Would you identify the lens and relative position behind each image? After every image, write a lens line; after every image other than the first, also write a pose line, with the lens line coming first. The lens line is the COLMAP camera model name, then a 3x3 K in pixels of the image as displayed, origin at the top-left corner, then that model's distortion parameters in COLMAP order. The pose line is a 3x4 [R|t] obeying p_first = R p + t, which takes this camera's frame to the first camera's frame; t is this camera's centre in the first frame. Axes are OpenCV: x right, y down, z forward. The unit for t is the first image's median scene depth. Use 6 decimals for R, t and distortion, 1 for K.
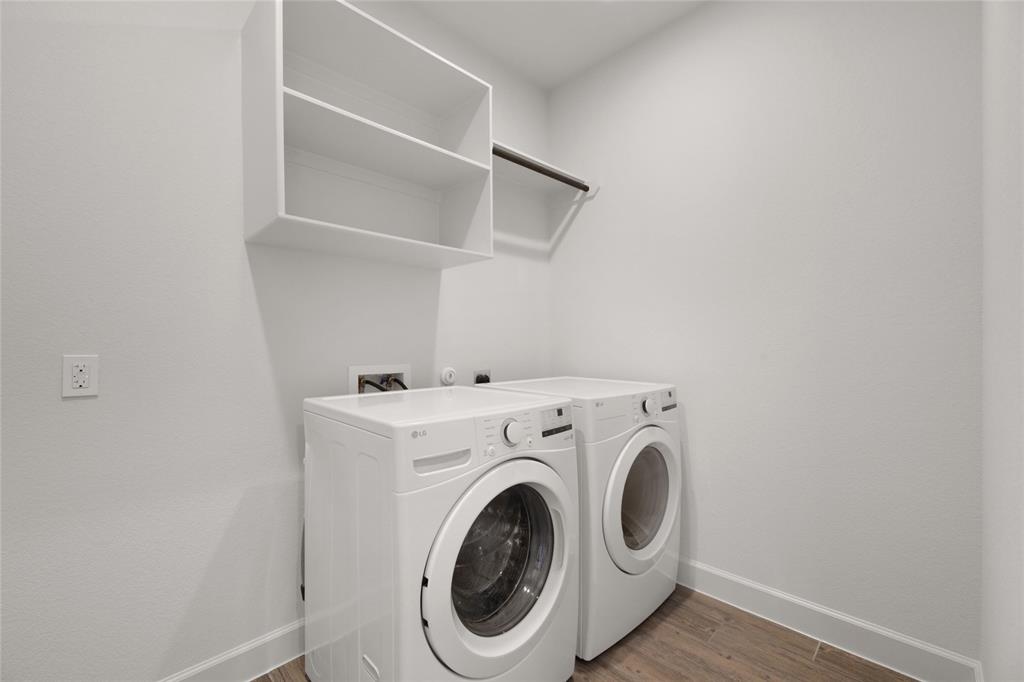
lens RADIAL K [[420.7, 0, 512.5], [0, 420.7, 342.7], [0, 0, 1]] dist [0.000255, 0.000049]
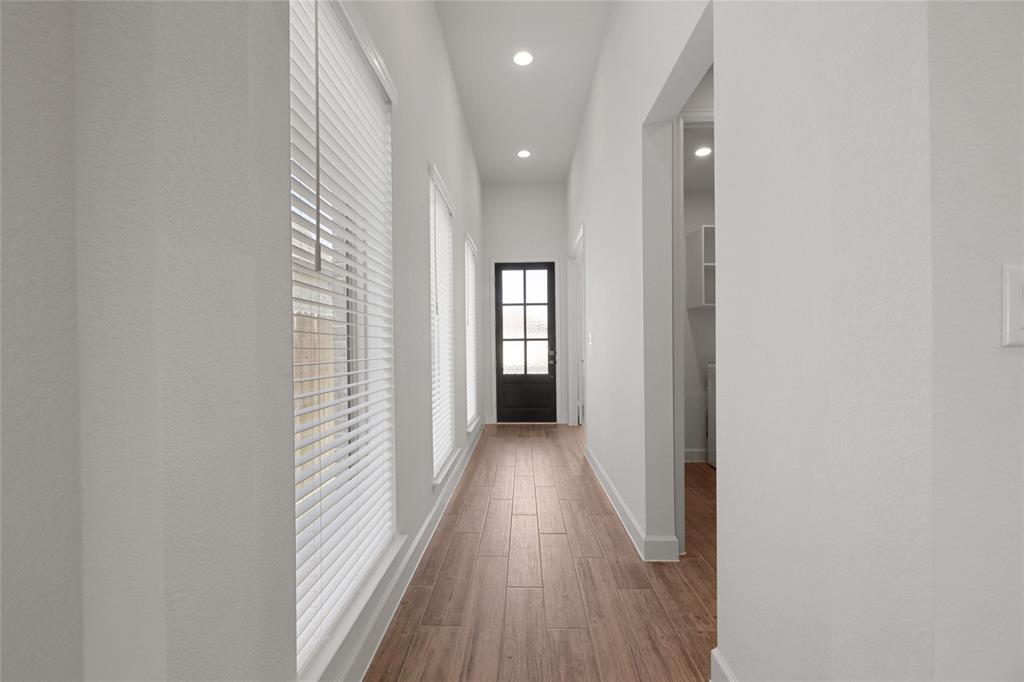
lens RADIAL K [[420.7, 0, 512.0], [0, 420.7, 346.0], [0, 0, 1]] dist [0.000255, 0.000049]
pose [[0.699319, 0.002339, -0.714806, 0.613517], [-0.000236, 0.999995, 0.003040, -0.000234], [0.714810, -0.001957, 0.699316, -1.946681]]
